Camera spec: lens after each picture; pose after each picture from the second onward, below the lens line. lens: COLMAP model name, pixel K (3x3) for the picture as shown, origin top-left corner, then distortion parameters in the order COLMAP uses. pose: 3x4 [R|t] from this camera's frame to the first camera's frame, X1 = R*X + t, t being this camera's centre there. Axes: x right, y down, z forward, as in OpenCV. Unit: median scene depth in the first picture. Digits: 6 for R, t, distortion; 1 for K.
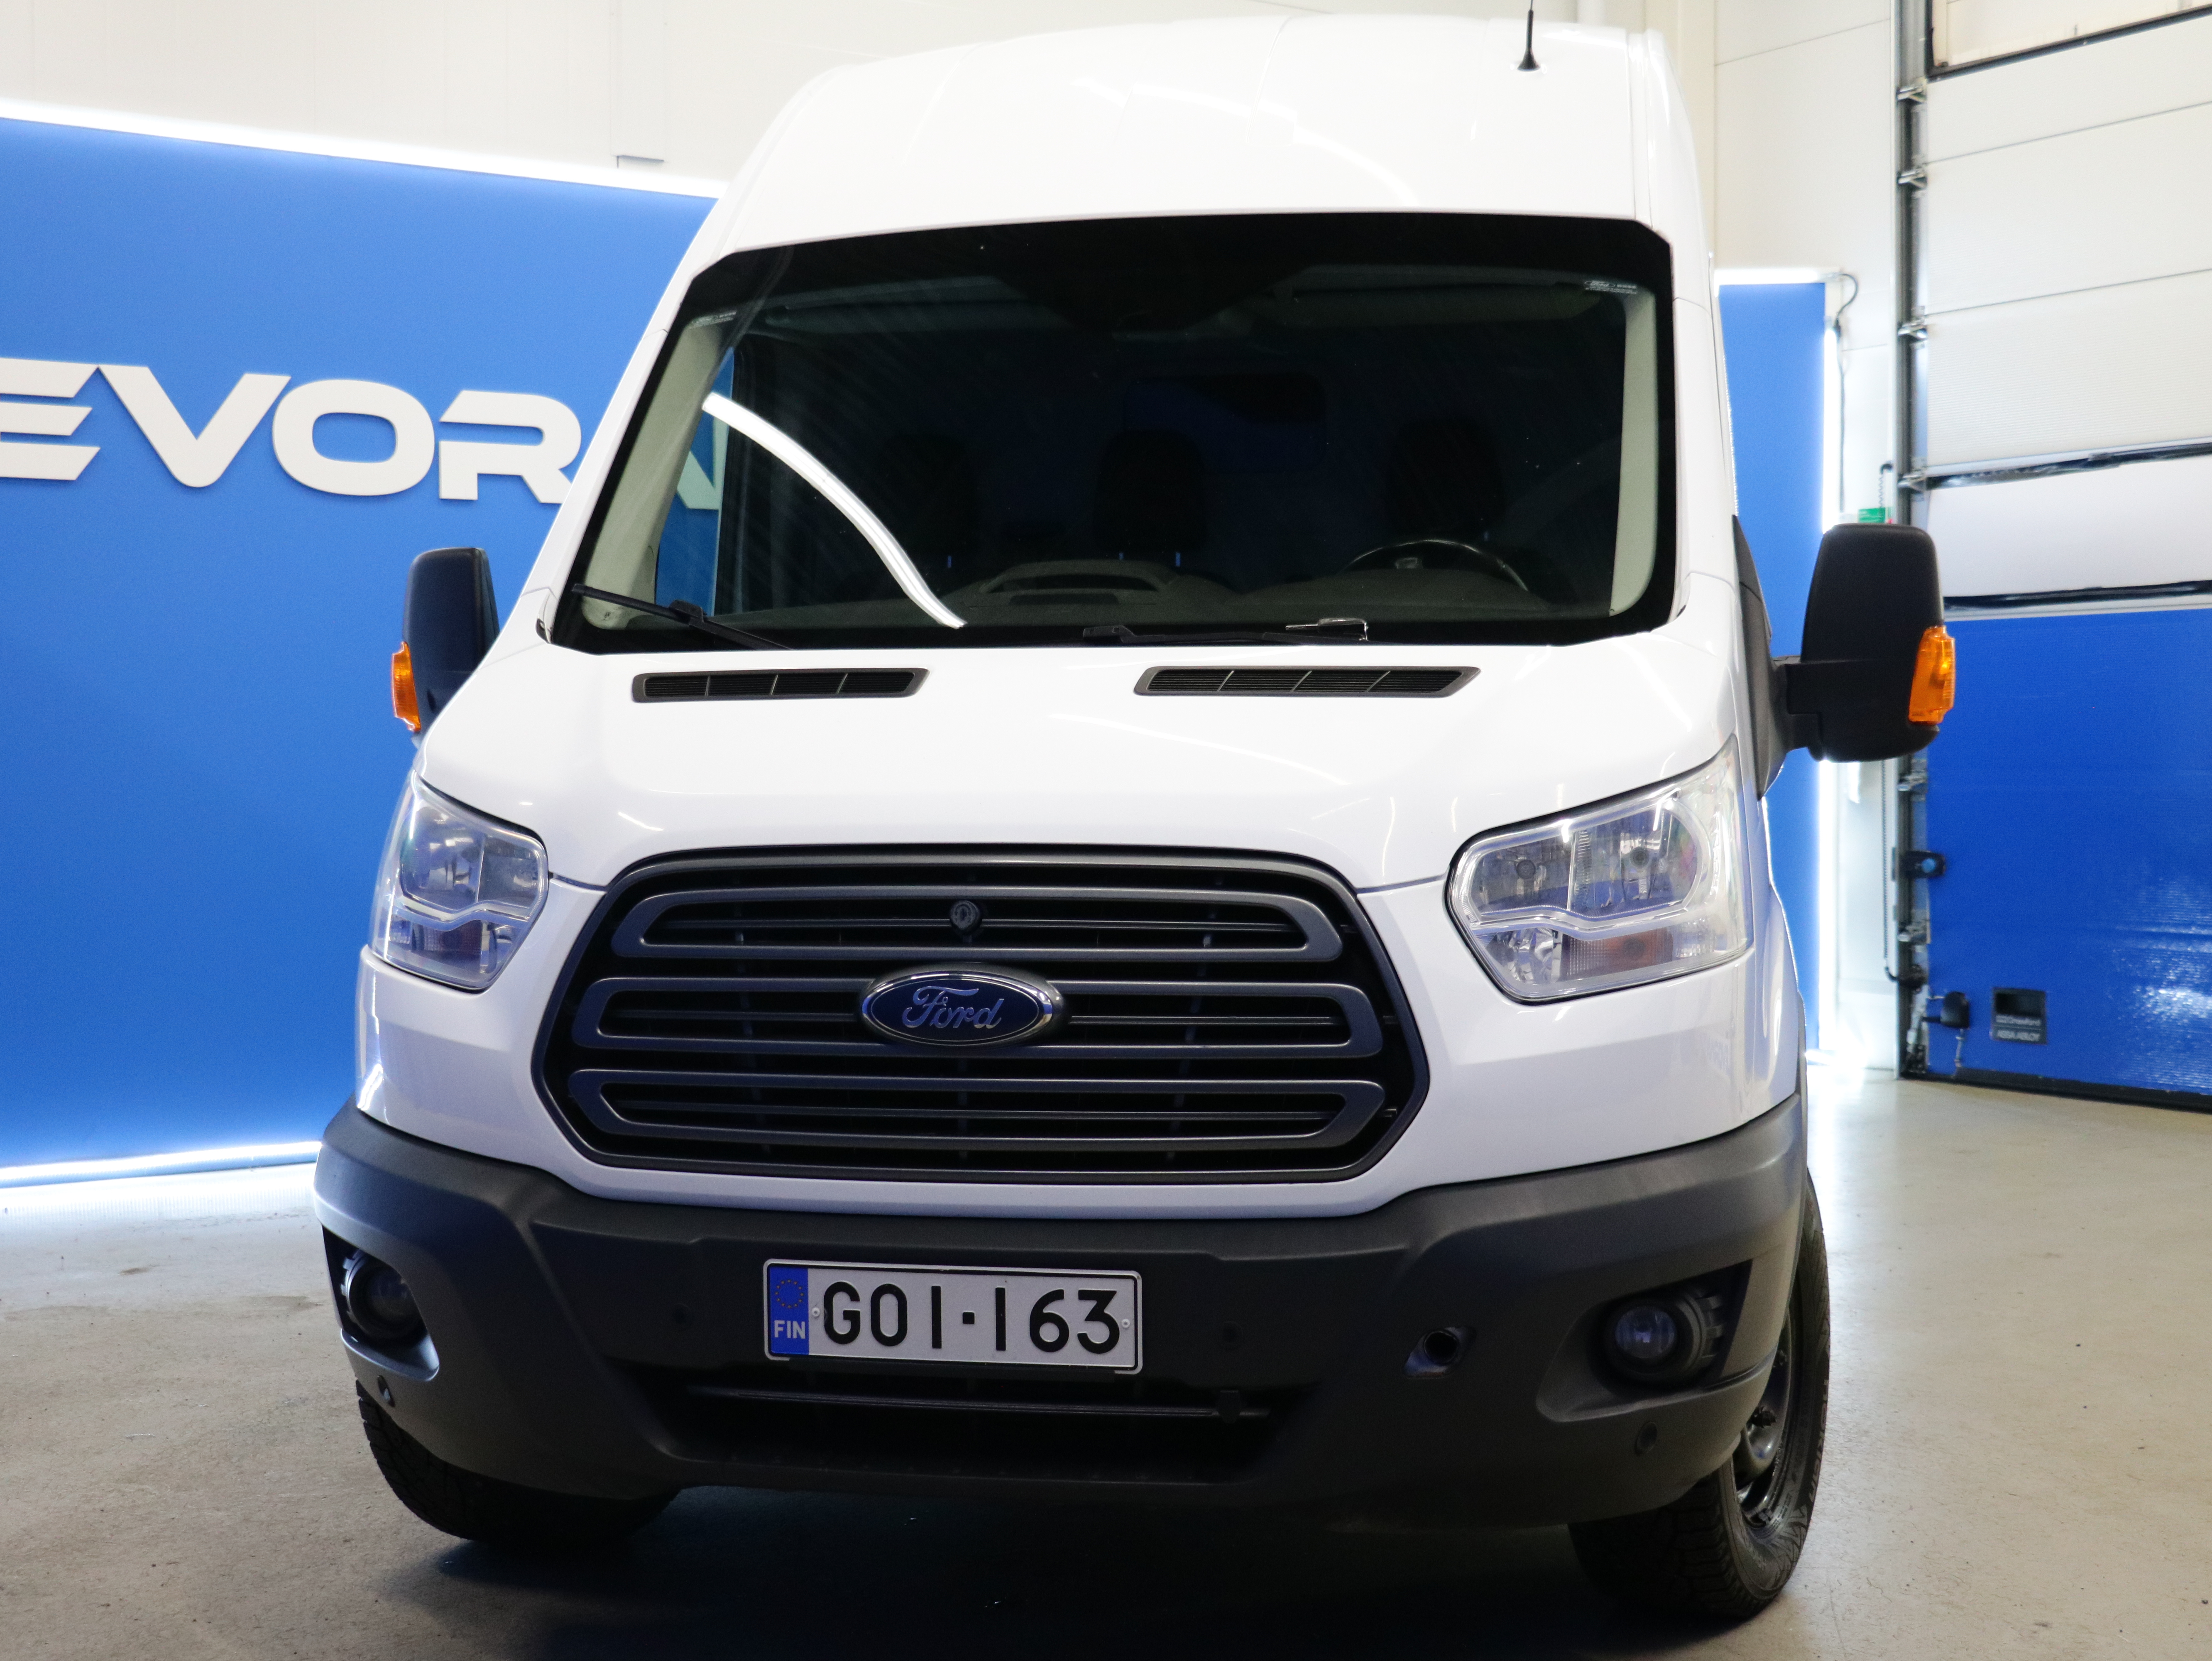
lens RADIAL K [[2919.8, 0, 1106.0], [0, 2919.8, 830.5], [0, 0, 1]] dist [0.009784, 0.001330]
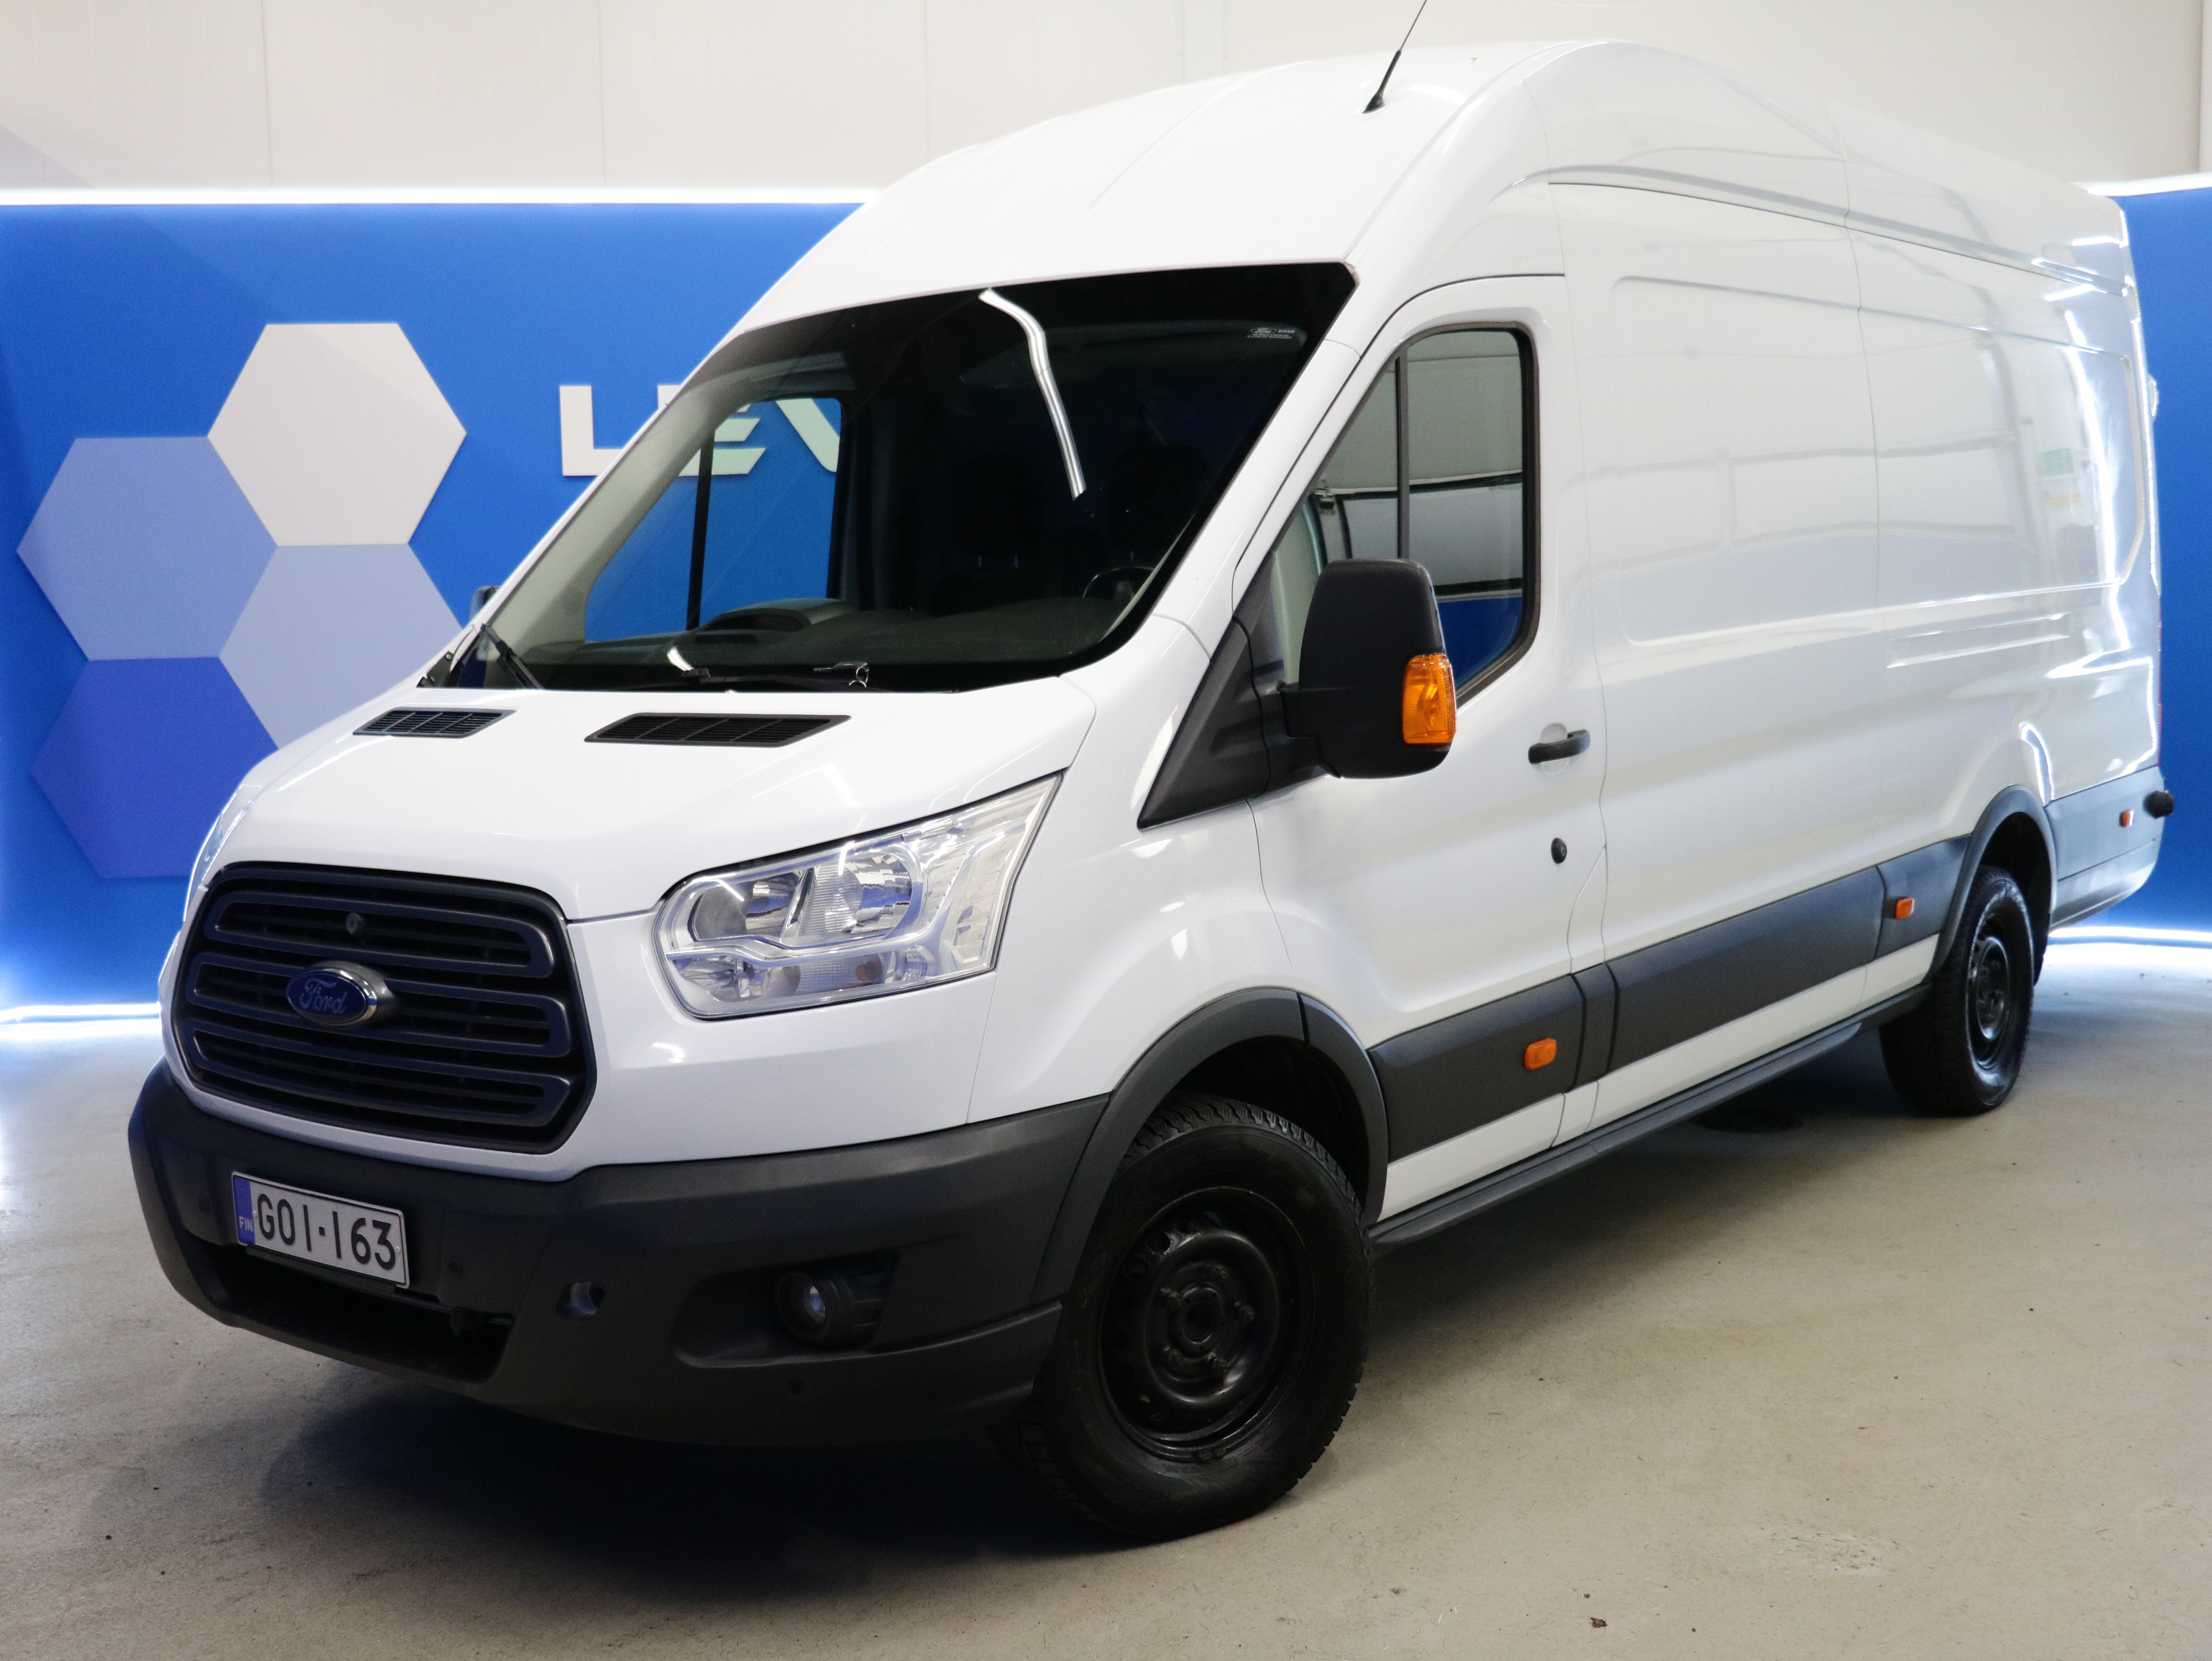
lens RADIAL K [[2466.1, 0, 1106.0], [0, 2466.1, 830.5], [0, 0, 1]] dist [-0.008601, 0.034932]
pose [[0.883174, 0.029372, -0.468125, 0.765813], [0.005125, 0.997373, 0.072249, -0.090752], [0.469018, -0.066208, 0.880704, 0.191085]]
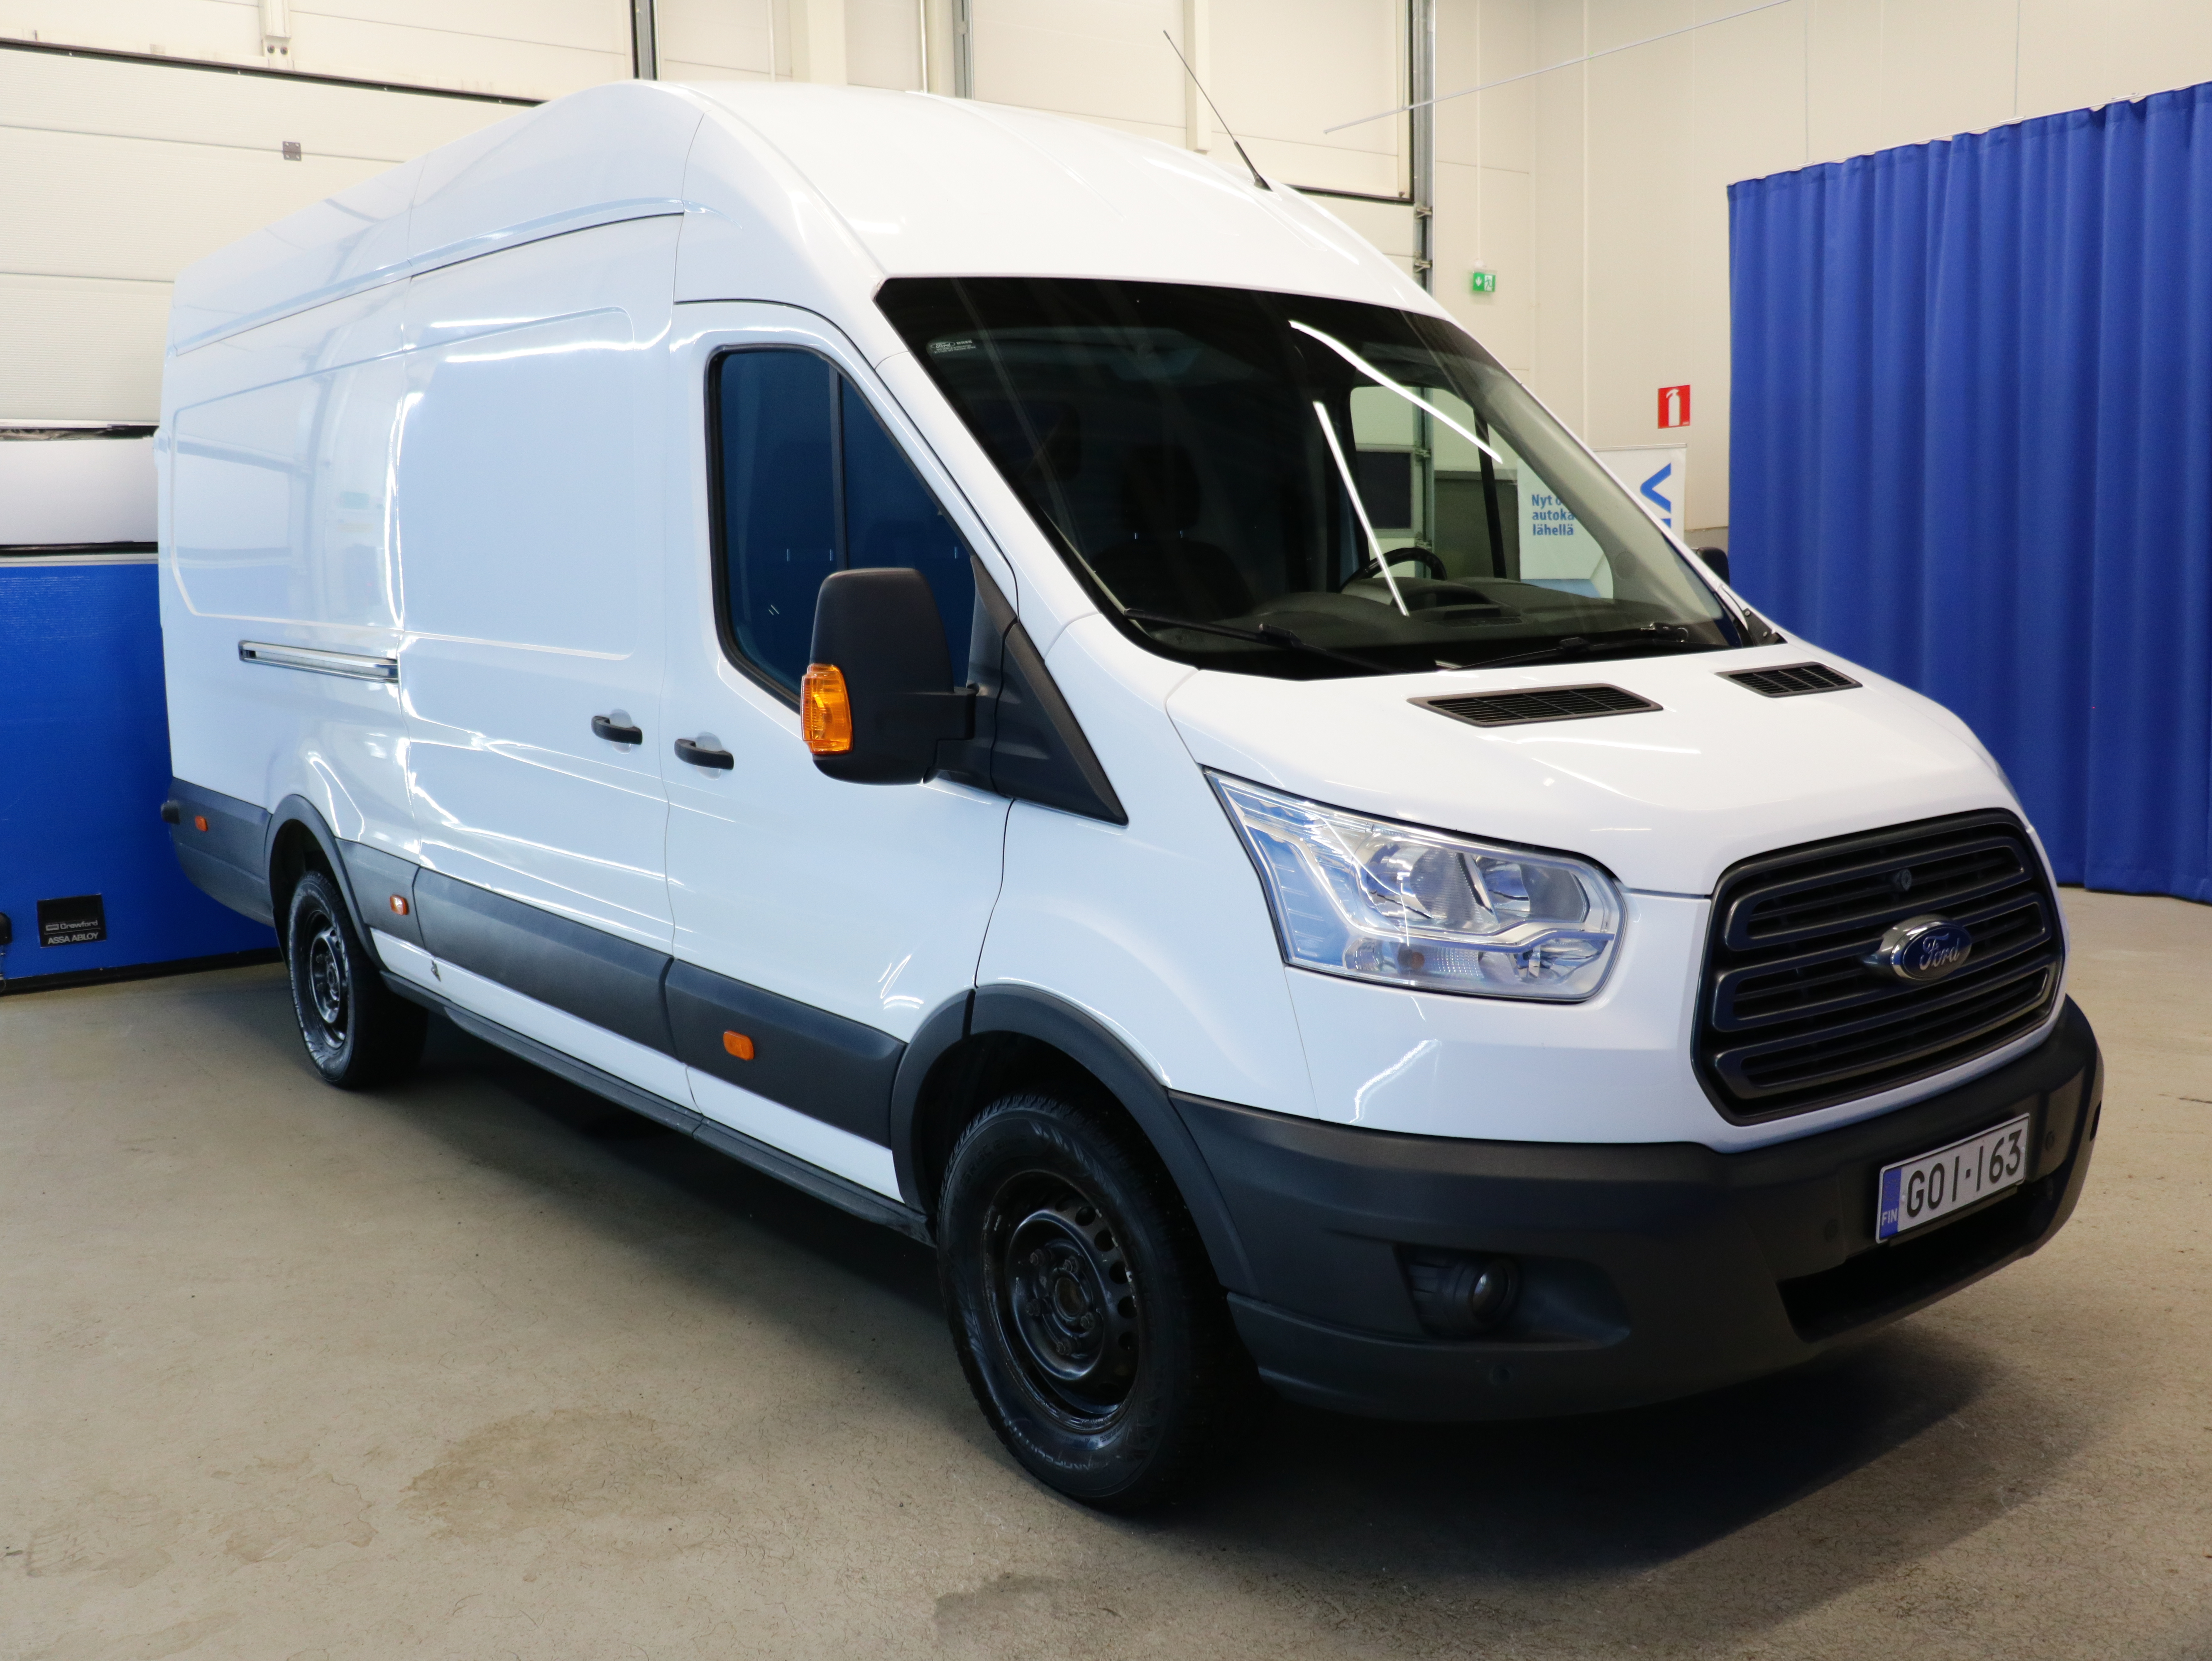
lens RADIAL K [[2042.1, 0, 1106.0], [0, 2042.1, 830.5], [0, 0, 1]] dist [-0.068508, -0.002074]
pose [[0.663718, -0.114092, 0.739230, -0.966642], [0.044808, 0.992588, 0.112963, -0.113149], [-0.746639, -0.041852, 0.663911, 0.668383]]
